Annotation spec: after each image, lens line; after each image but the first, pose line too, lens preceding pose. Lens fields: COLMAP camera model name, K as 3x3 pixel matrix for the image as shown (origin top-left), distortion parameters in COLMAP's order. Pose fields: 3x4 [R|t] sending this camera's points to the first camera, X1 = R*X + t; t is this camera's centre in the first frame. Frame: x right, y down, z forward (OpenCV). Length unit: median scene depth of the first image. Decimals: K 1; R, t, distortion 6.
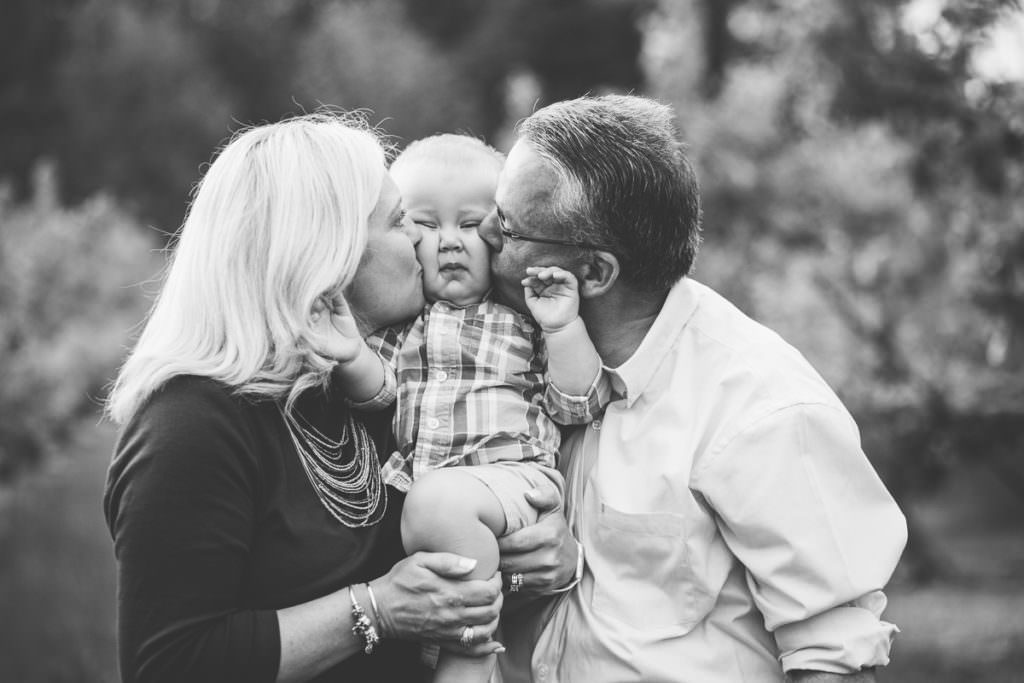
lens RADIAL K [[2478.0, 0, 514.0], [0, 2478.0, 345.0], [0, 0, 1]] dist [-0.065966, 0.000000]
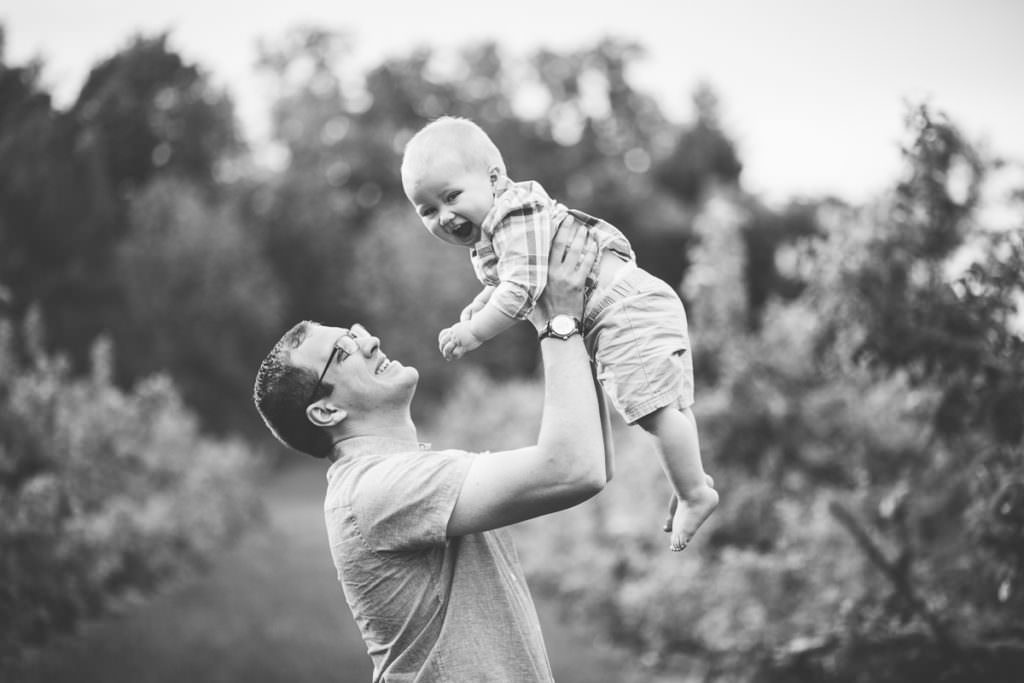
lens RADIAL K [[2478.0, 0, 503.9], [0, 2478.0, 338.8], [0, 0, 1]] dist [-0.065966, 0.000000]
pose [[0.996022, 0.086462, -0.021566, -0.002728], [-0.088052, 0.992130, -0.089019, 0.006513], [0.013700, 0.090564, 0.995796, -0.048115]]
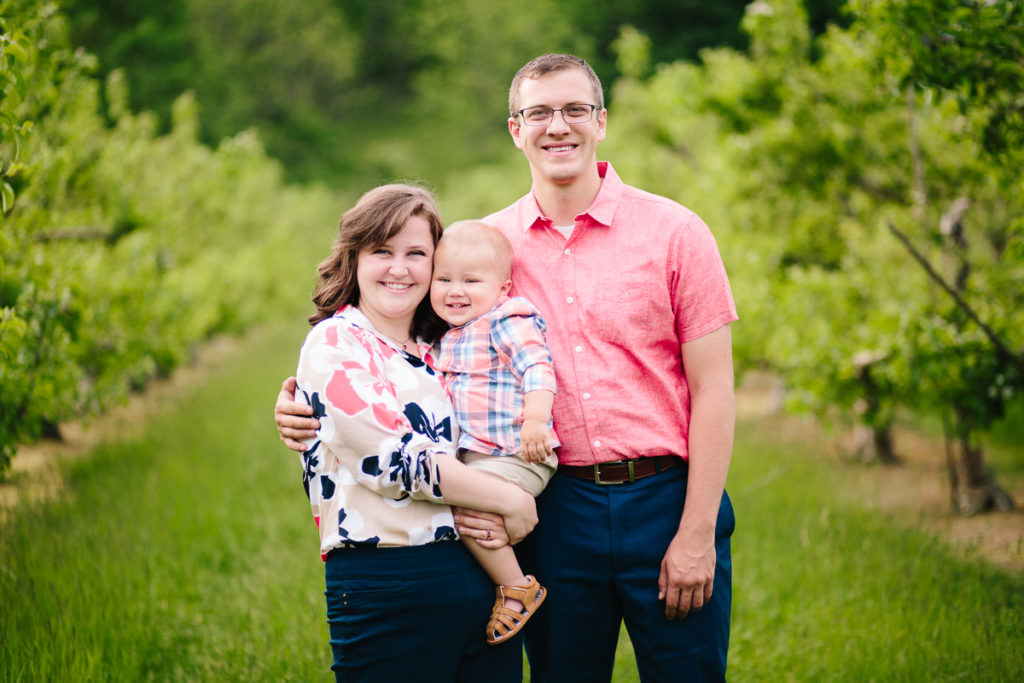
lens RADIAL K [[2478.0, 0, 522.0], [0, 2478.0, 343.3], [0, 0, 1]] dist [-0.065966, 0.000000]
pose [[0.998455, 0.038454, -0.040119, 0.001145], [-0.037610, 0.999059, 0.021589, 0.006211], [0.040911, -0.020047, 0.998962, -0.100136]]
